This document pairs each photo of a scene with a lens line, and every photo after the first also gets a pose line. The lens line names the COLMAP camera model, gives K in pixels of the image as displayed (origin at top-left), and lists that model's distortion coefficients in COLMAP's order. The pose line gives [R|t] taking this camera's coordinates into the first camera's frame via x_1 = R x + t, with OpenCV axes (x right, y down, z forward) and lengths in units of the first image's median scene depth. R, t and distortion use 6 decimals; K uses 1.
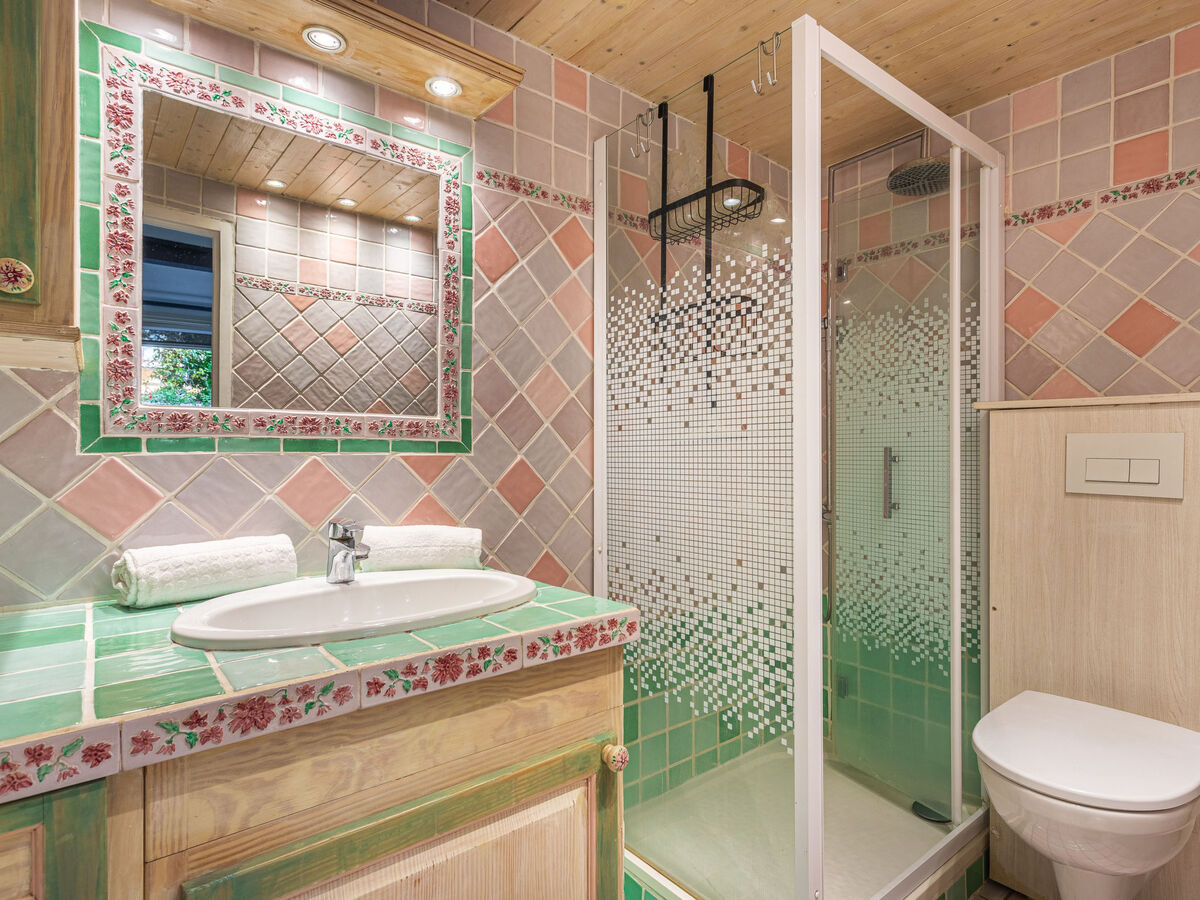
lens RADIAL K [[644.6, 0, 598.4], [0, 644.6, 452.8], [0, 0, 1]] dist [-0.002313, 0.003904]
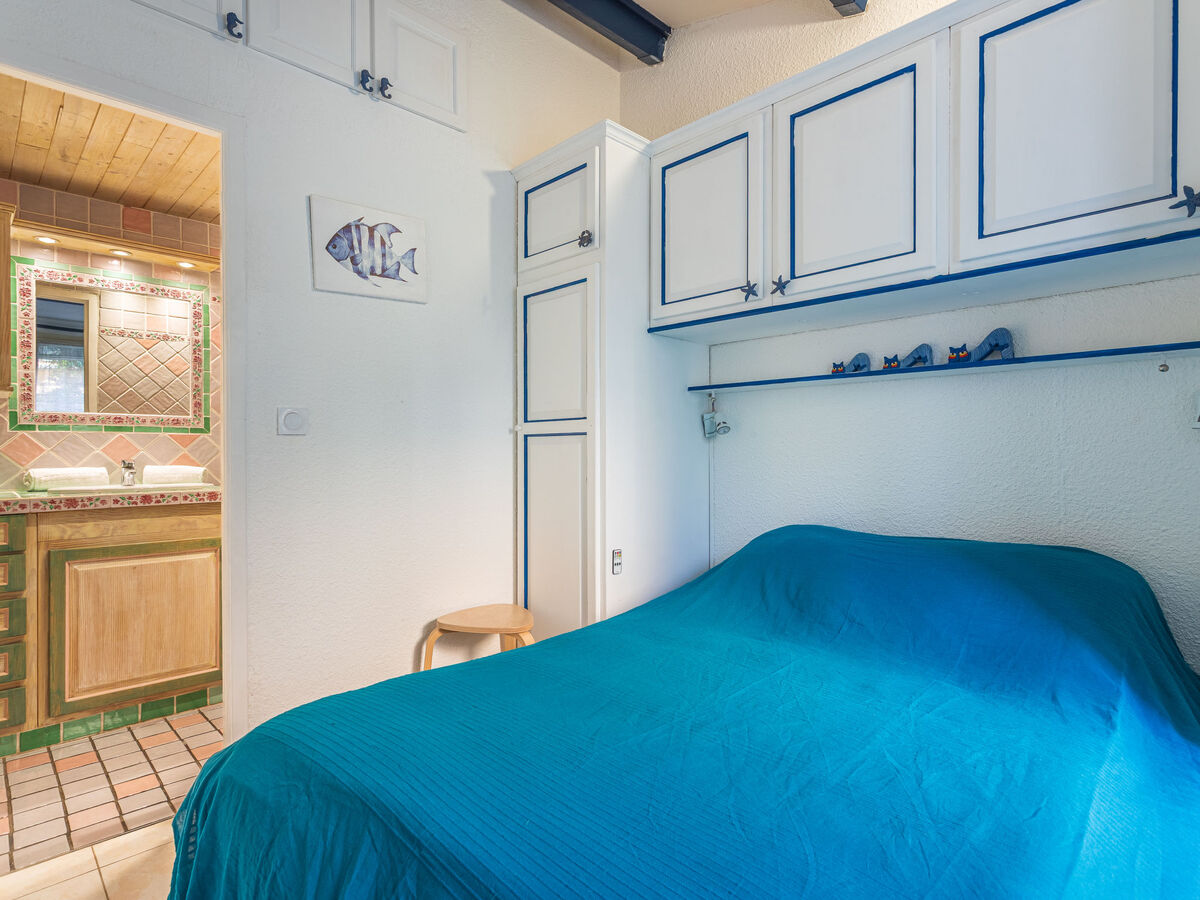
lens RADIAL K [[644.6, 0, 602.8], [0, 644.6, 454.3], [0, 0, 1]] dist [-0.002313, 0.003904]
pose [[0.994907, -0.005374, 0.100652, 1.114688], [0.005065, 0.999982, 0.003327, 0.086829], [-0.100668, -0.002801, 0.994916, -1.555203]]
